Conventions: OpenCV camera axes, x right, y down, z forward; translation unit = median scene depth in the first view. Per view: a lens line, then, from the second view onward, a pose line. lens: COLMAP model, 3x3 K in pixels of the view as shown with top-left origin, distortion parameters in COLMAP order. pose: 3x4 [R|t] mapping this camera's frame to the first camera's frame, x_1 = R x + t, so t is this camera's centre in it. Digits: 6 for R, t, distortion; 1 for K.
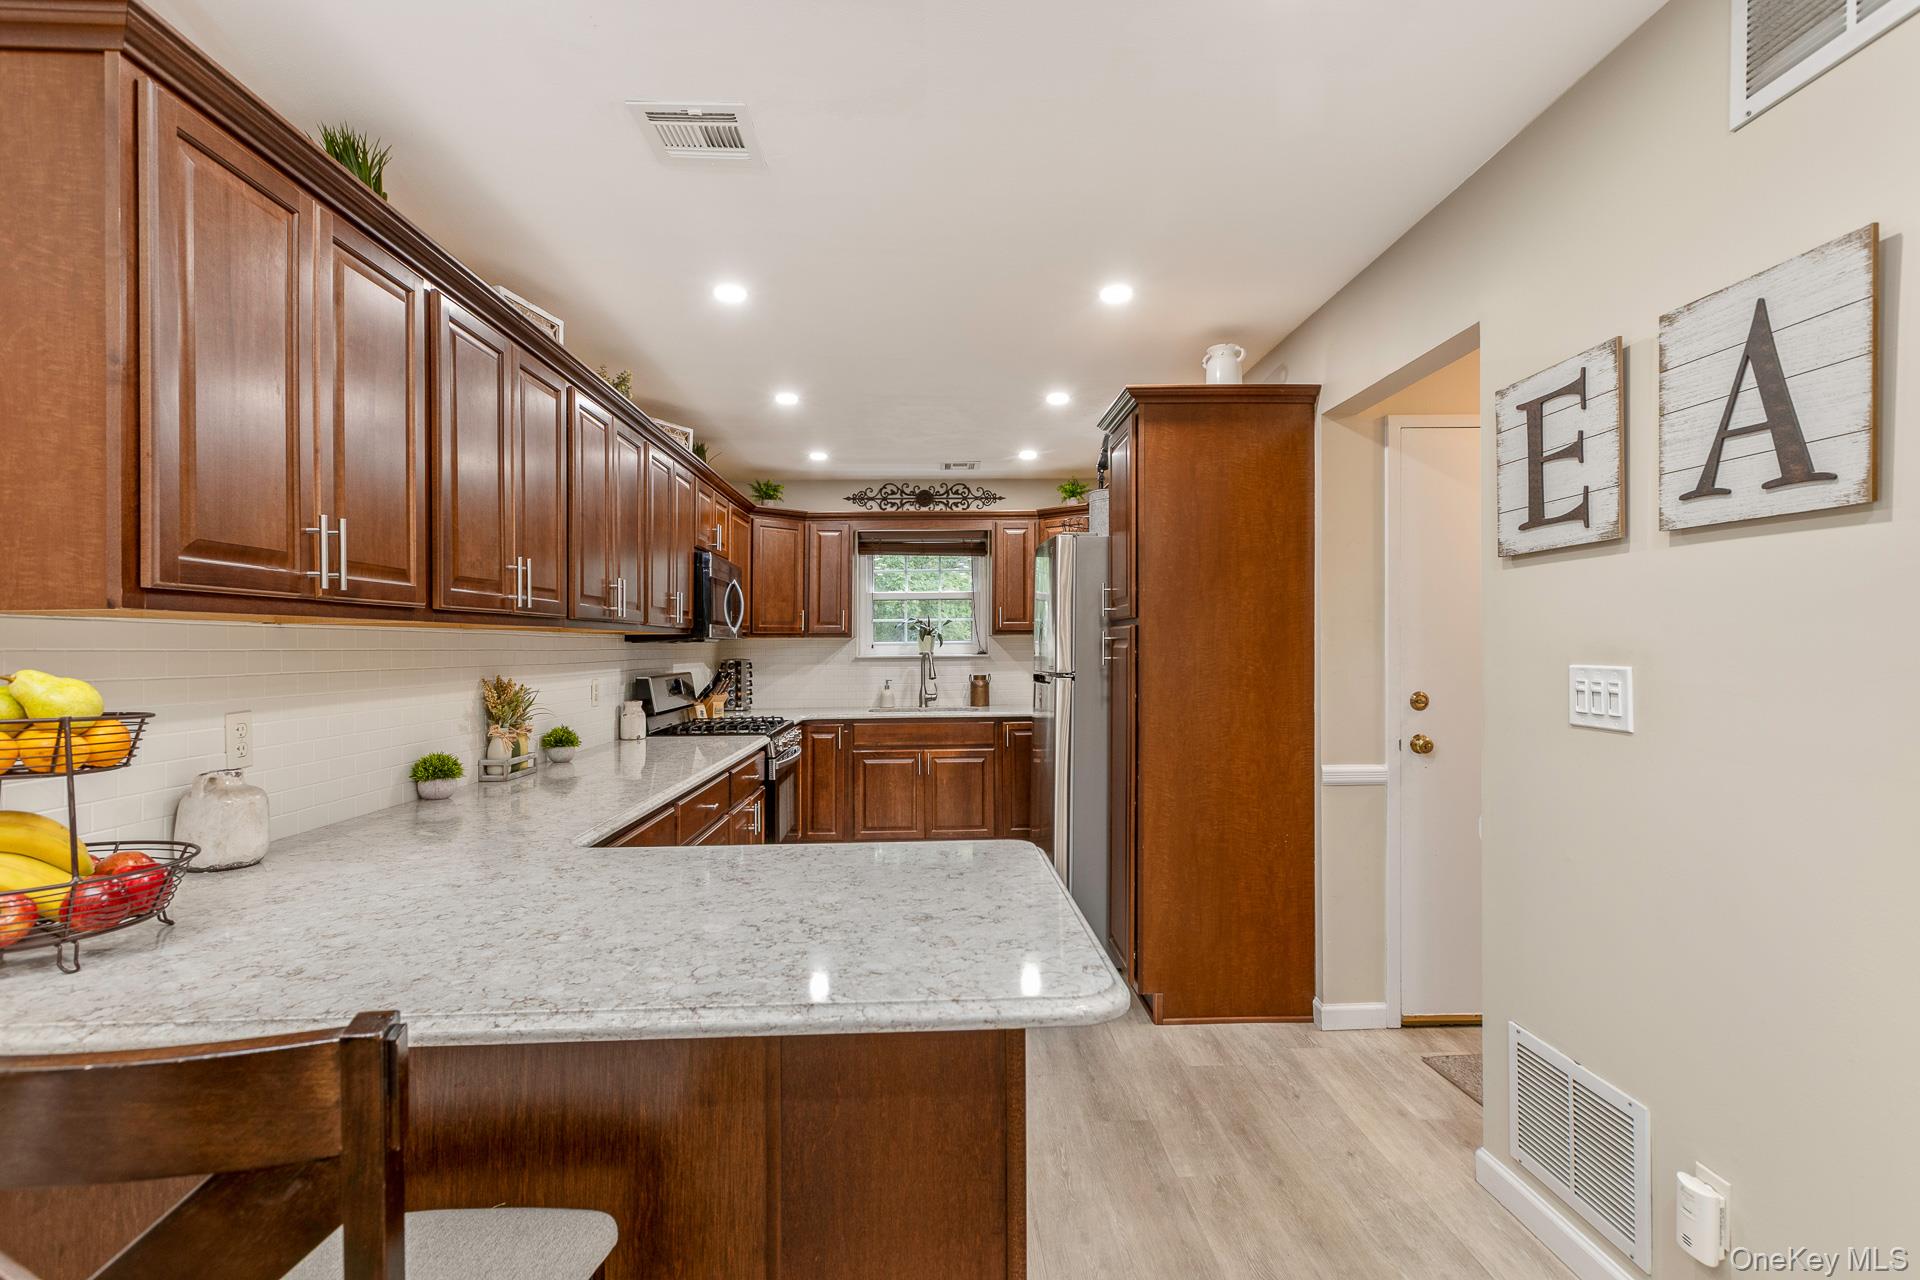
lens RADIAL K [[895.1, 0, 960.0], [0, 895.1, 640.0], [0, 0, 1]] dist [0.003315, 0.000449]
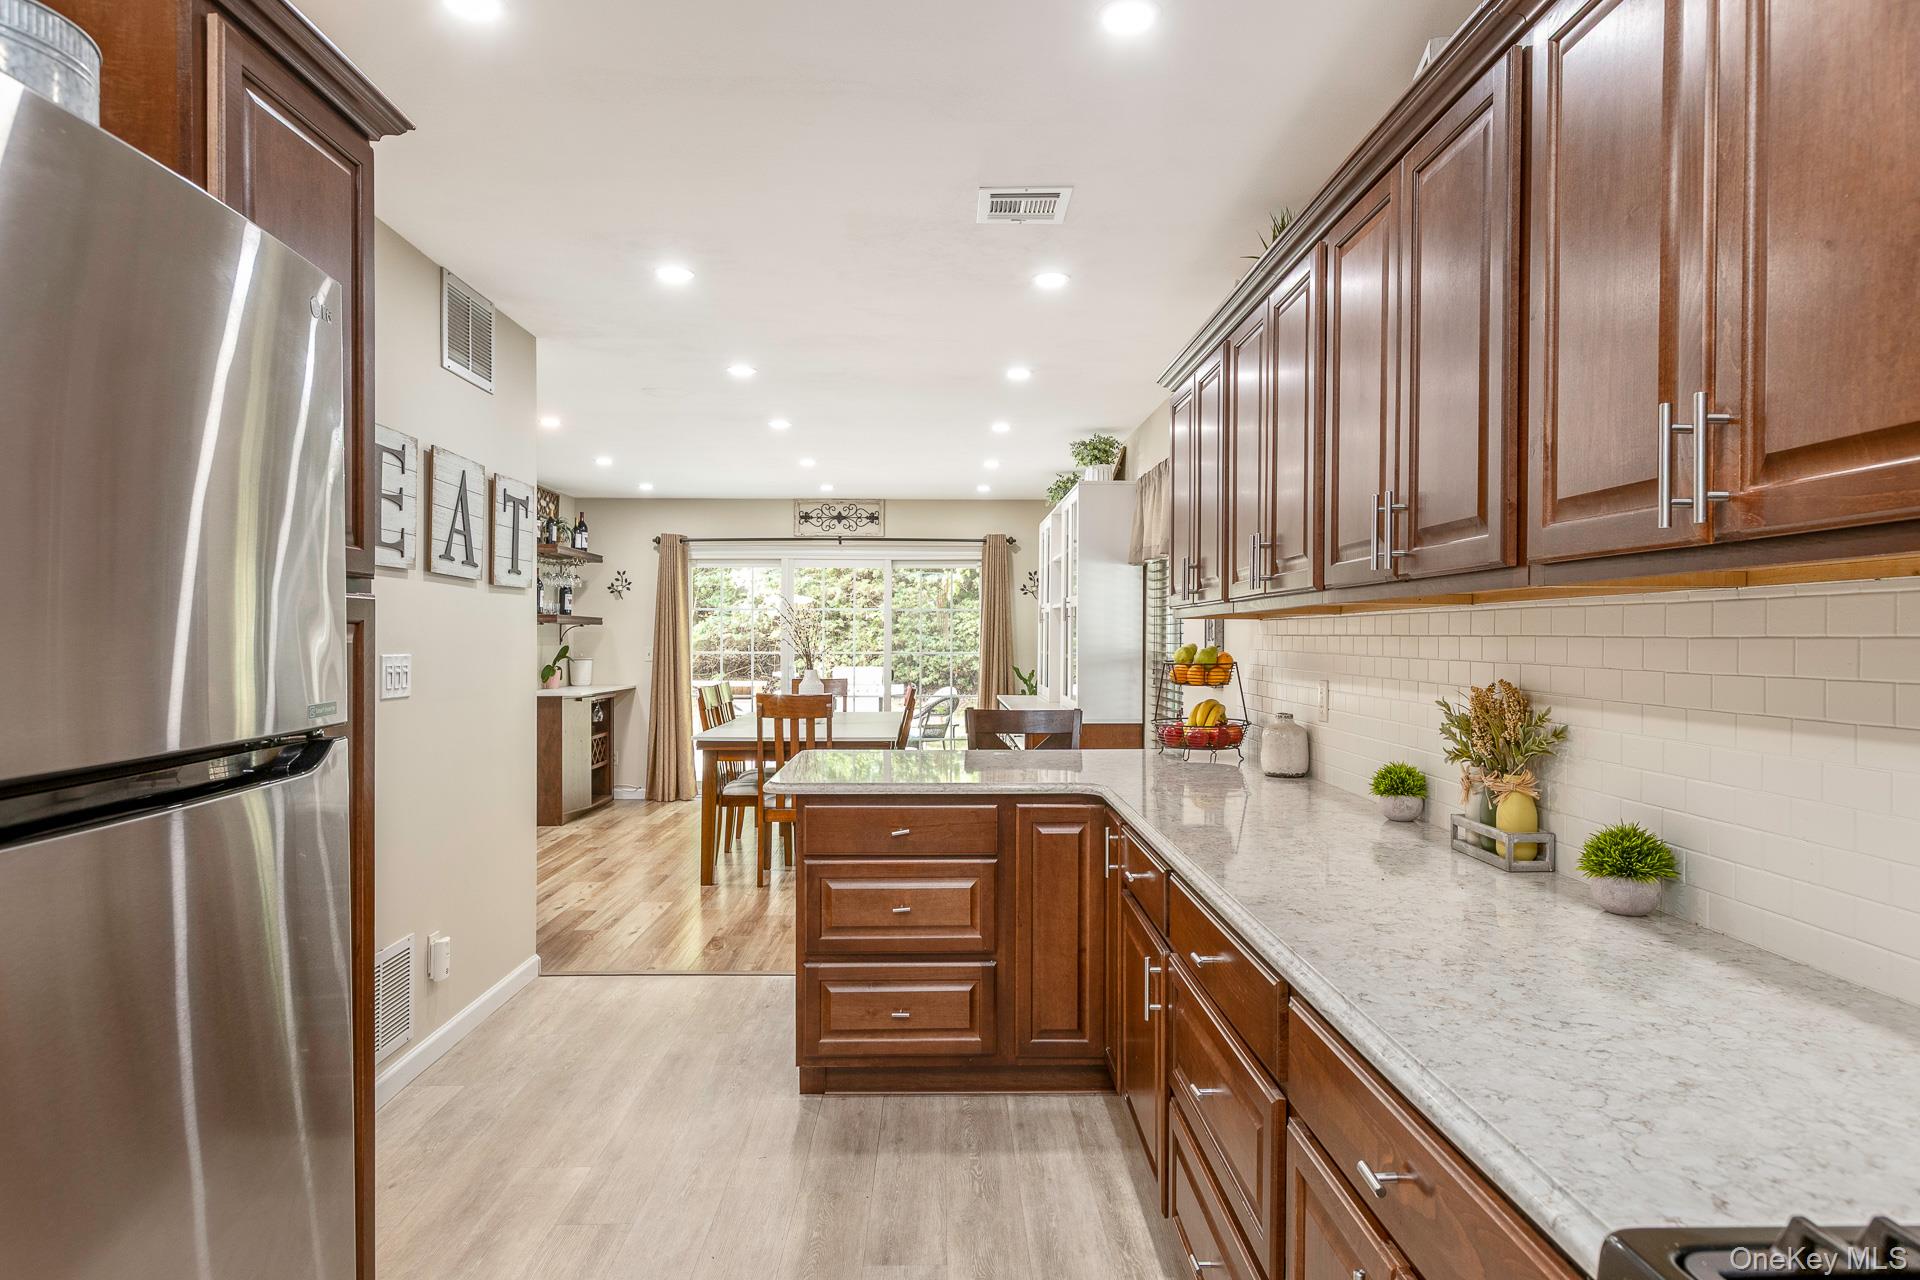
lens RADIAL K [[1230.5, 0, 960.0], [0, 1230.5, 640.0], [0, 0, 1]] dist [-0.000019, -0.000176]
pose [[-0.998650, 0.002211, 0.051893, -0.116330], [0.001807, 0.999968, -0.007831, 0.009038], [-0.051909, -0.007727, -0.998622, 1.133527]]
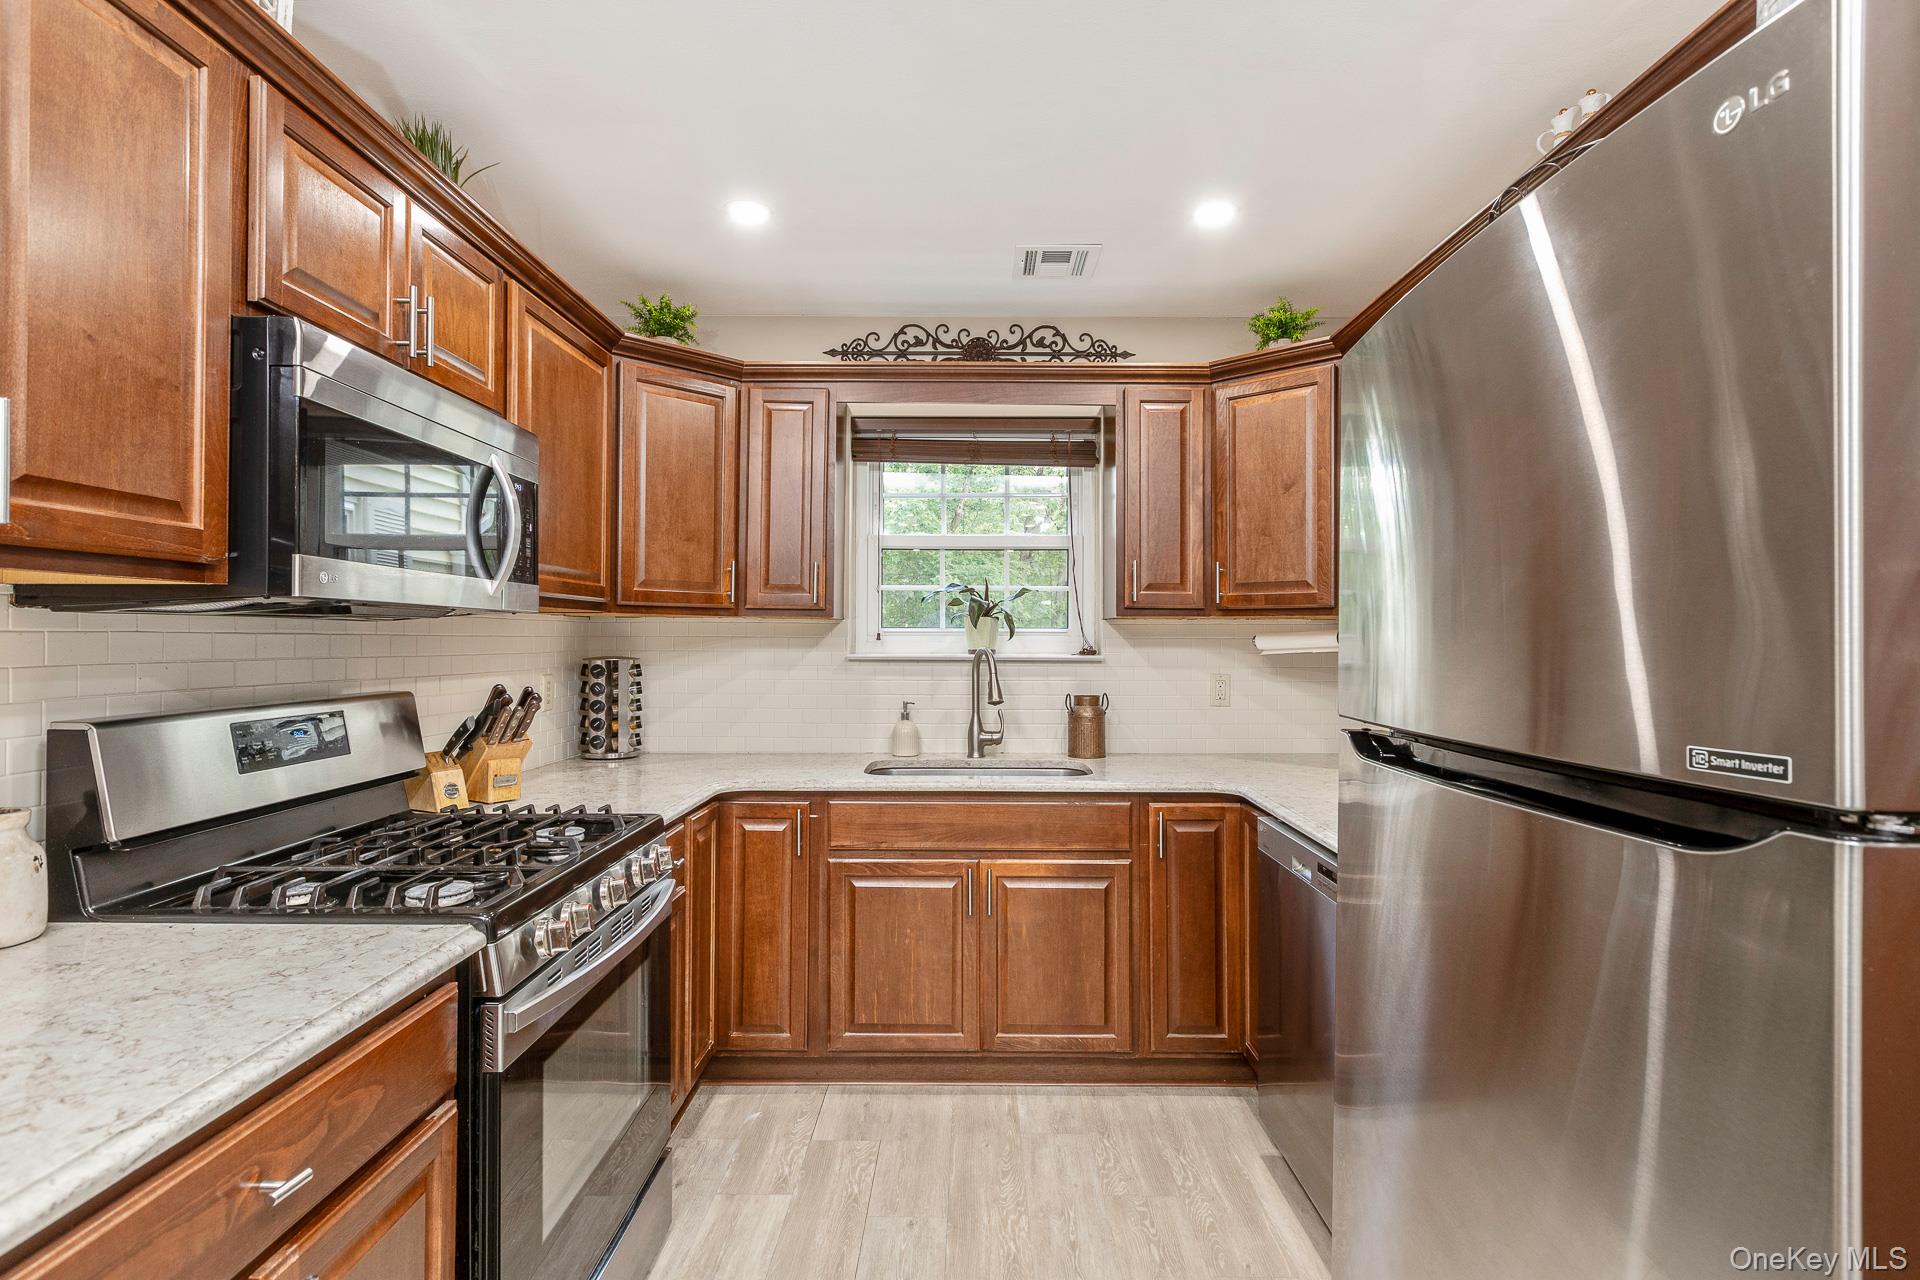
lens RADIAL K [[854.1, 0, 970.5], [0, 854.1, 637.0], [0, 0, 1]] dist [0.002121, -0.001504]
pose [[0.999540, 0.012055, -0.027830, -0.038435], [-0.012020, 0.999927, 0.001405, 0.007239], [0.027845, -0.001069, 0.999612, 0.633740]]
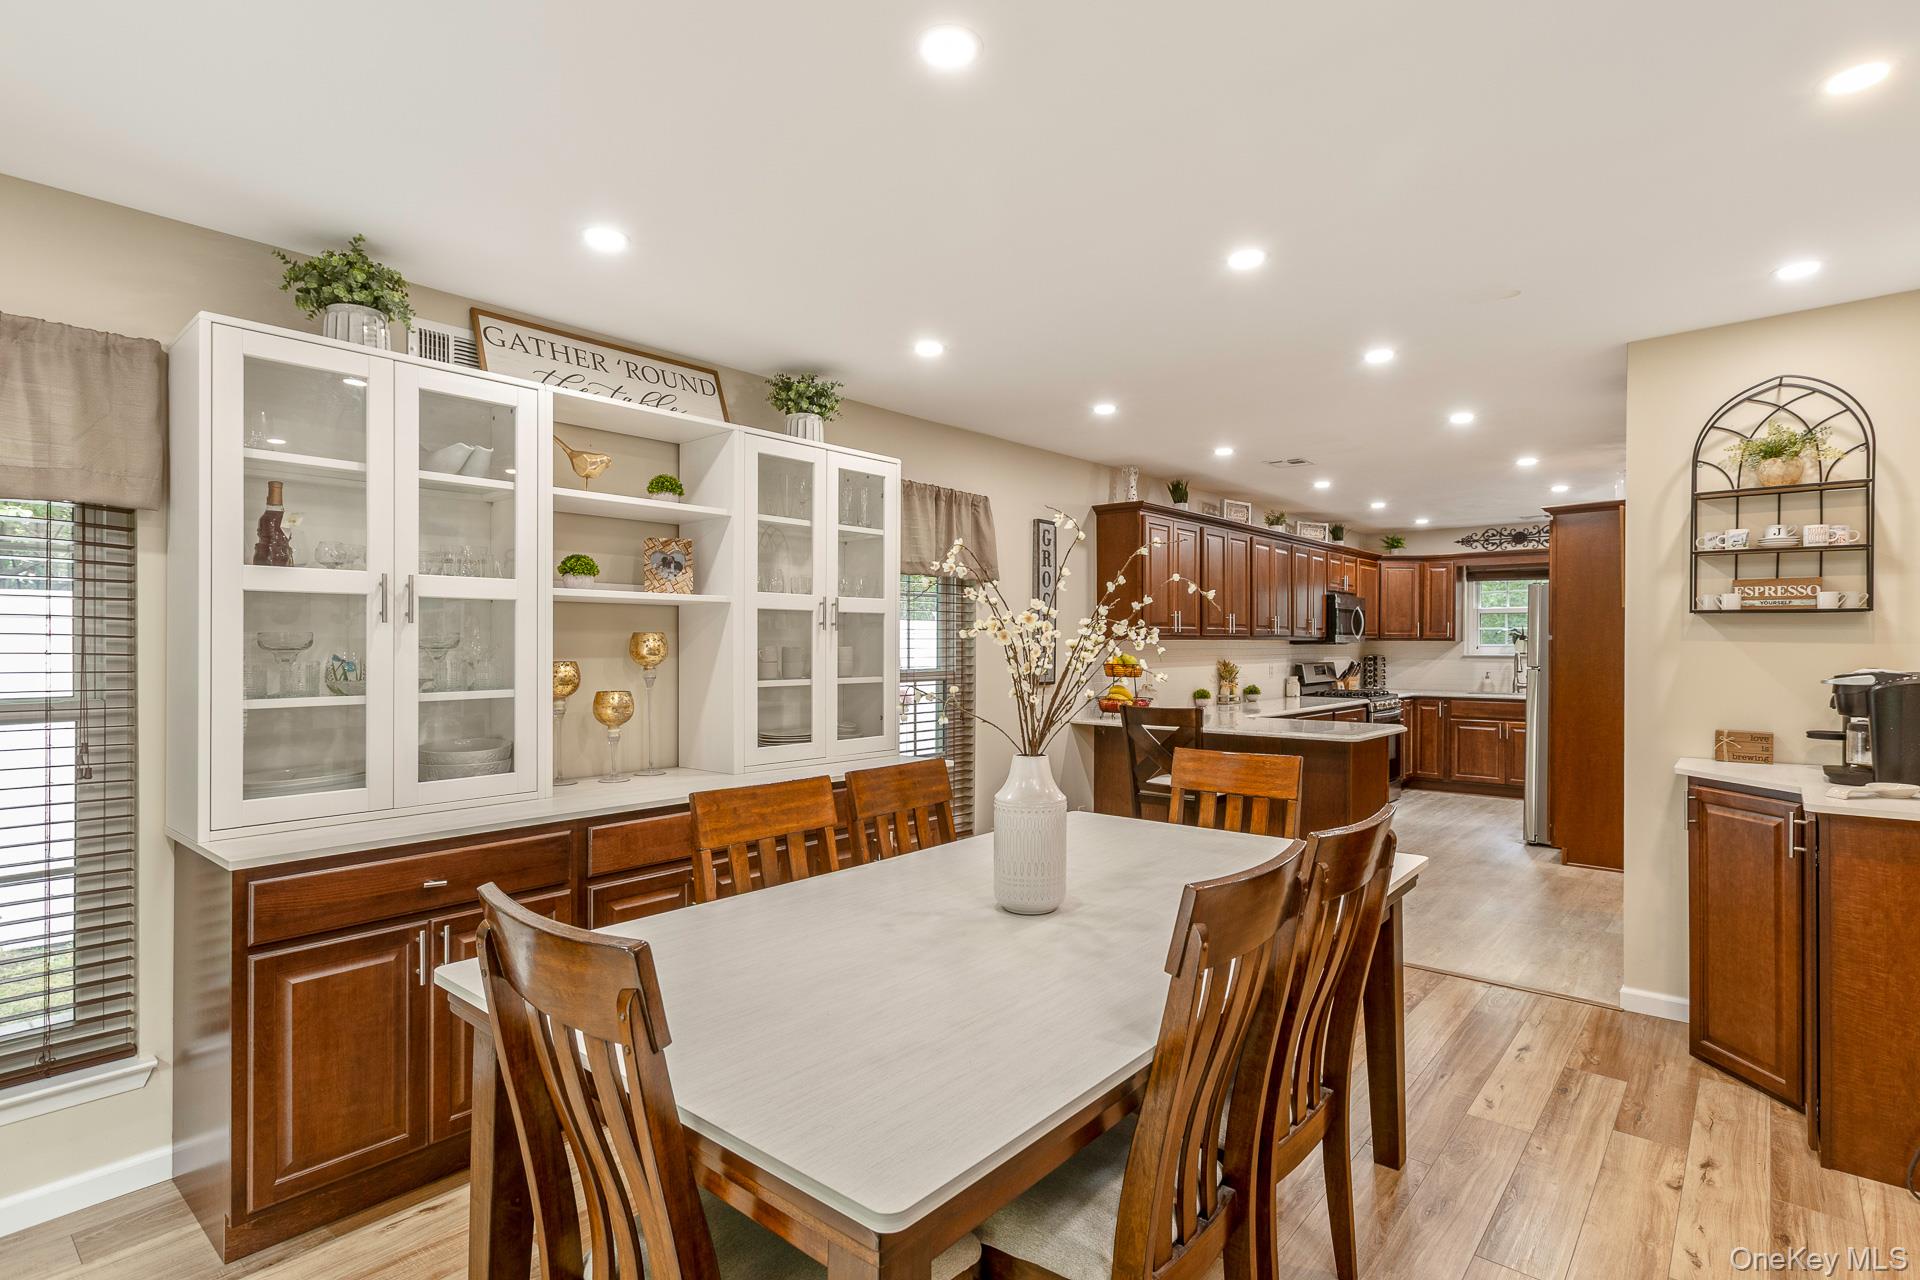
lens RADIAL K [[948.3, 0, 960.0], [0, 948.3, 640.0], [0, 0, 1]] dist [0.000005, -0.000439]
pose [[0.722356, 0.008955, -0.691464, 0.425221], [-0.003665, 0.999952, 0.009121, -0.019090], [0.691512, -0.004055, 0.722354, -0.771561]]
